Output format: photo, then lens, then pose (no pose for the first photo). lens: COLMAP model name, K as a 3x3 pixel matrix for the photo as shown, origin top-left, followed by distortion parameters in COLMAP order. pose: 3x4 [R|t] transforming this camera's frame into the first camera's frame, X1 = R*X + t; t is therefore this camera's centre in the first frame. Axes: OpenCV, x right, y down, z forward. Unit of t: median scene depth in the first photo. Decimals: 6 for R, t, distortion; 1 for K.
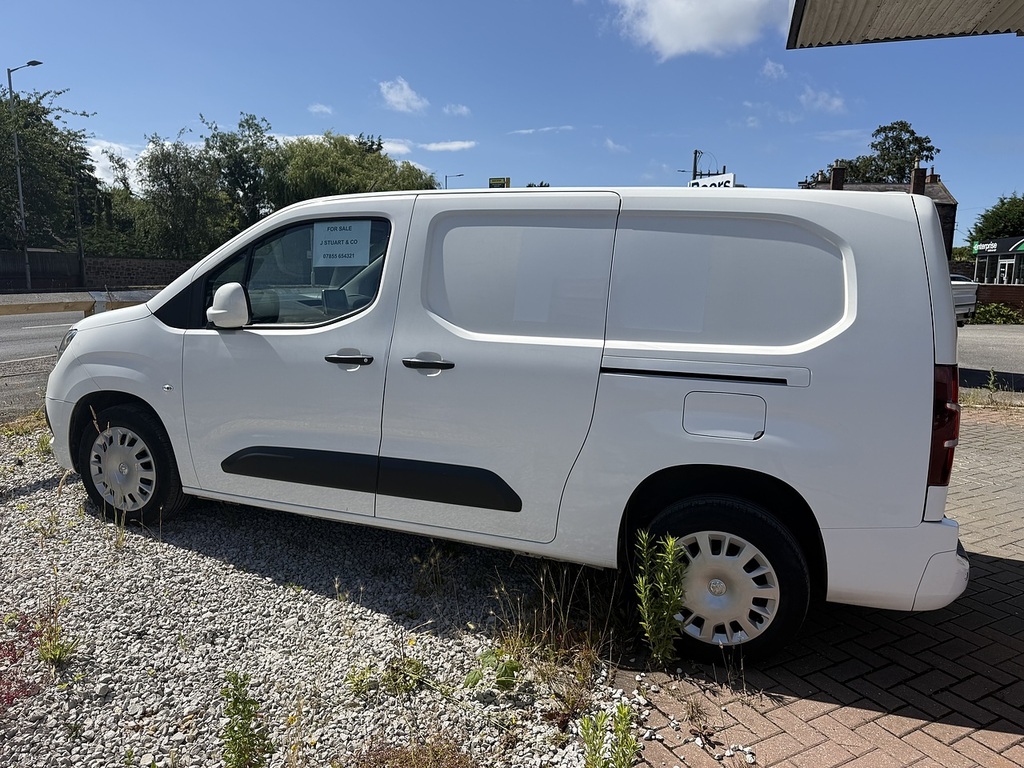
lens RADIAL K [[816.8, 0, 504.6], [0, 816.8, 388.0], [0, 0, 1]] dist [0.005684, -0.005131]
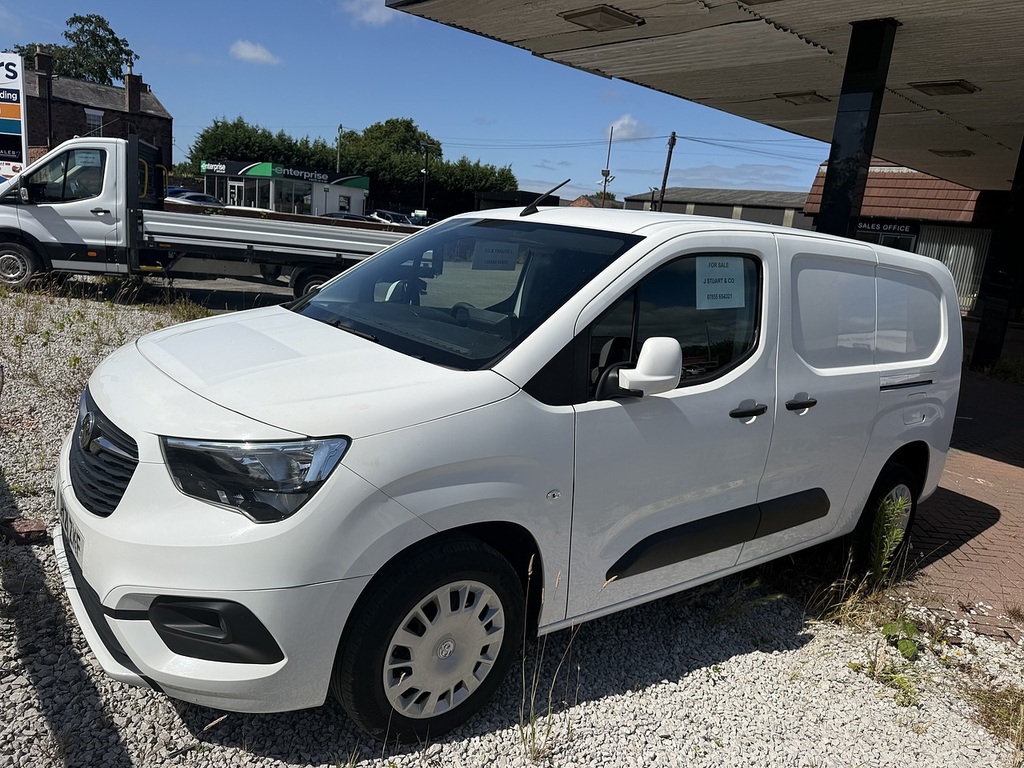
lens RADIAL K [[816.8, 0, 504.6], [0, 816.8, 388.0], [0, 0, 1]] dist [0.005684, -0.005131]
pose [[0.435489, -0.157923, 0.886233, -0.245918], [0.031984, 0.986584, 0.160088, -0.047596], [-0.899625, -0.041372, 0.434698, 0.183875]]
